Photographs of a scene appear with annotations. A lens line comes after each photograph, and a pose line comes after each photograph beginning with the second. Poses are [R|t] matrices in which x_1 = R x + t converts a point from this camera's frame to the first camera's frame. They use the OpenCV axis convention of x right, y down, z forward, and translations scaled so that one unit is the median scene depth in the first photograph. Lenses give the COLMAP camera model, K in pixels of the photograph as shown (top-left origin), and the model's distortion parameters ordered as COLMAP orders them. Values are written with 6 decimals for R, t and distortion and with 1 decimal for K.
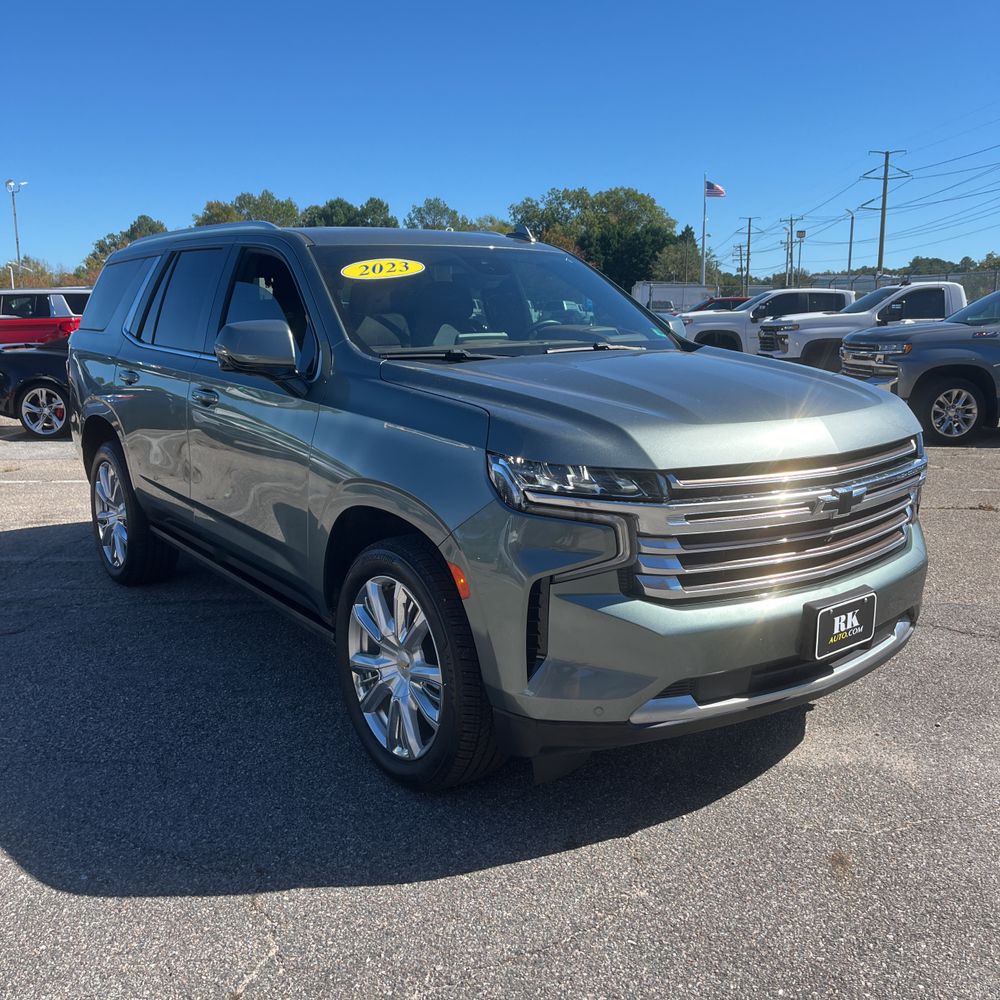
lens RADIAL K [[997.8, 0, 500.0], [0, 997.8, 500.0], [0, 0, 1]] dist [0.056770, -0.071362]
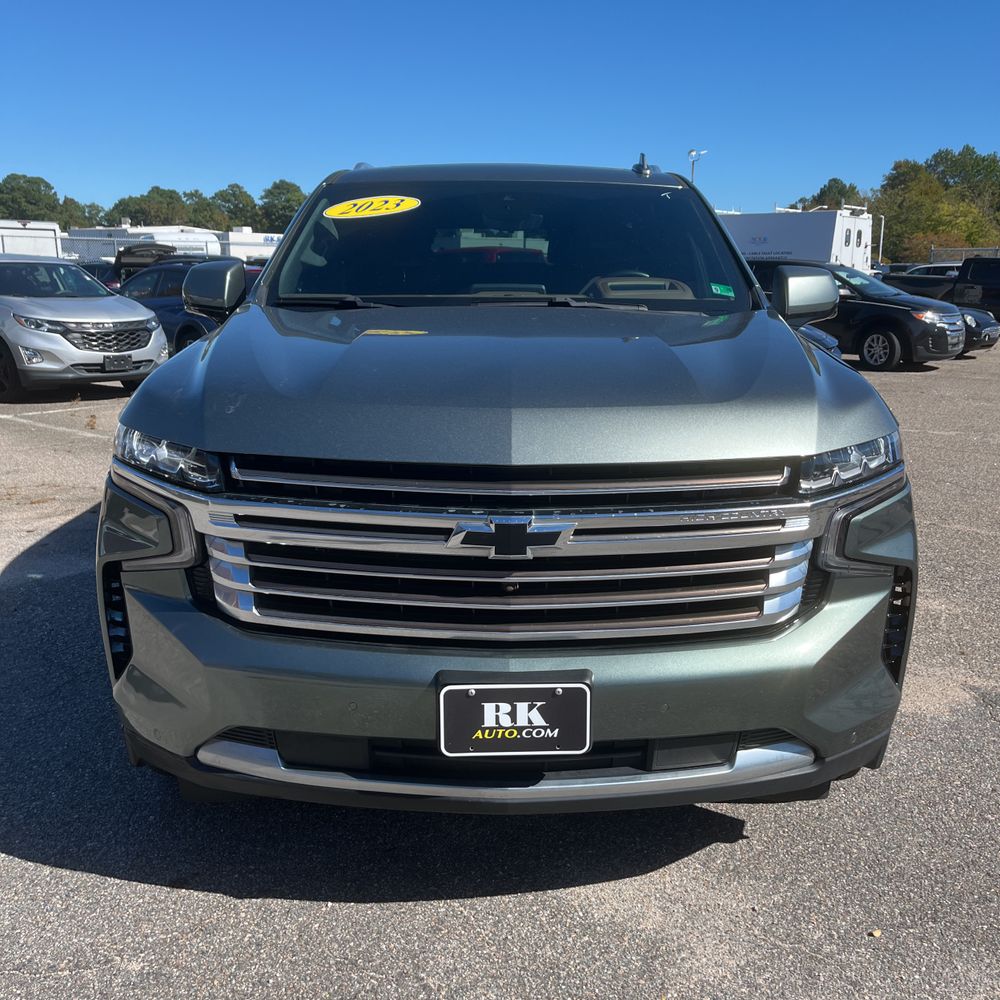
lens RADIAL K [[976.3, 0, 500.8], [0, 976.3, 493.3], [0, 0, 1]] dist [0.039772, -0.058510]
pose [[0.816875, 0.149574, -0.557085, 0.682228], [-0.129332, 0.988699, 0.075815, -0.075622], [0.562129, 0.010118, 0.826988, 0.444889]]
